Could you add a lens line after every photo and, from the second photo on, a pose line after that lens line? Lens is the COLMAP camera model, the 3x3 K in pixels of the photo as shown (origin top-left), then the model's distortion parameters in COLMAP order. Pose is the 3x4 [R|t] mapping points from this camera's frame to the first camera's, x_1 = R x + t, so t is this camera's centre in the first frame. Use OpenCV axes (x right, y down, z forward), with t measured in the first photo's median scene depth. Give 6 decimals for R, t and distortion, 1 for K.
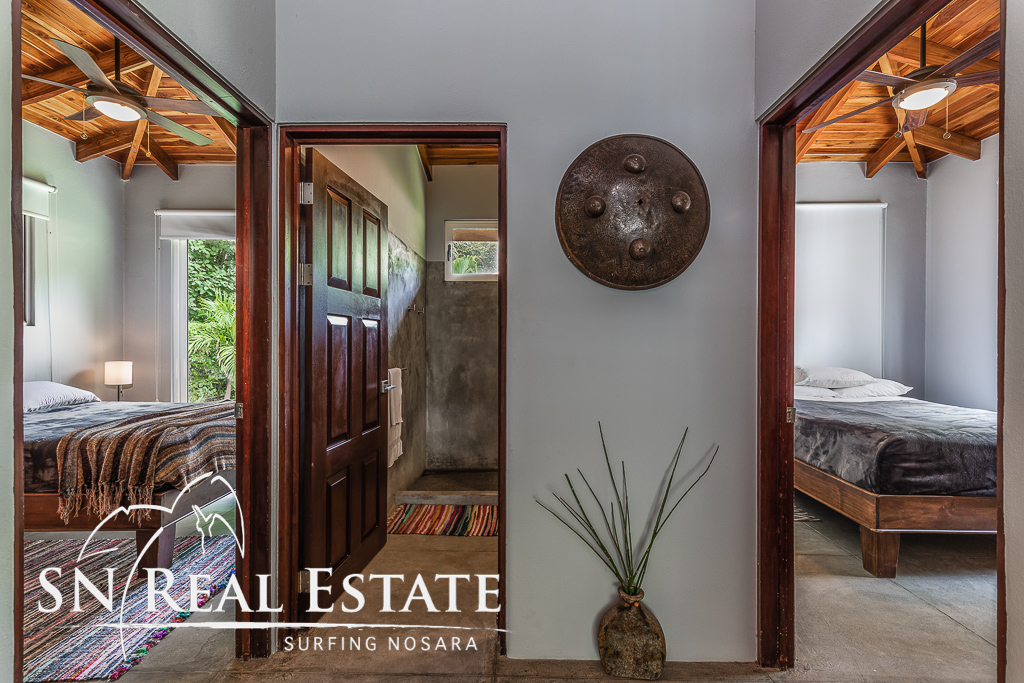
lens RADIAL K [[457.1, 0, 518.5], [0, 457.1, 342.9], [0, 0, 1]] dist [0.003548, 0.001347]
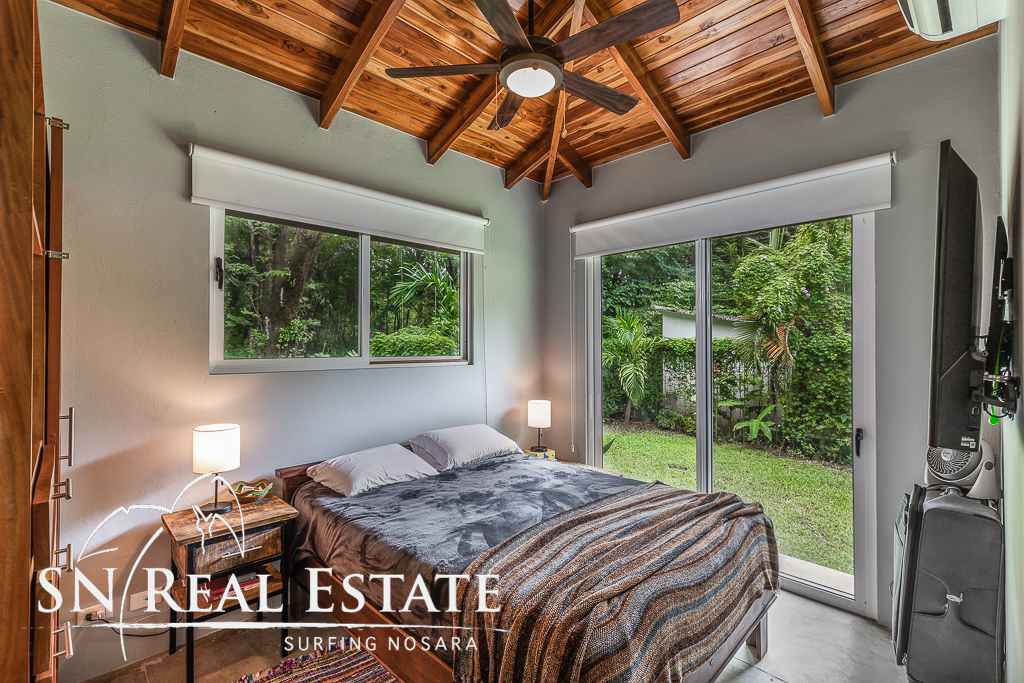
lens RADIAL K [[465.9, 0, 512.0], [0, 465.9, 341.5], [0, 0, 1]] dist [-0.001195, -0.000015]
pose [[0.702641, -0.012166, -0.711441, -0.257449], [0.000819, 0.999867, -0.016290, -0.061311], [0.711544, 0.010863, 0.702557, 0.319133]]
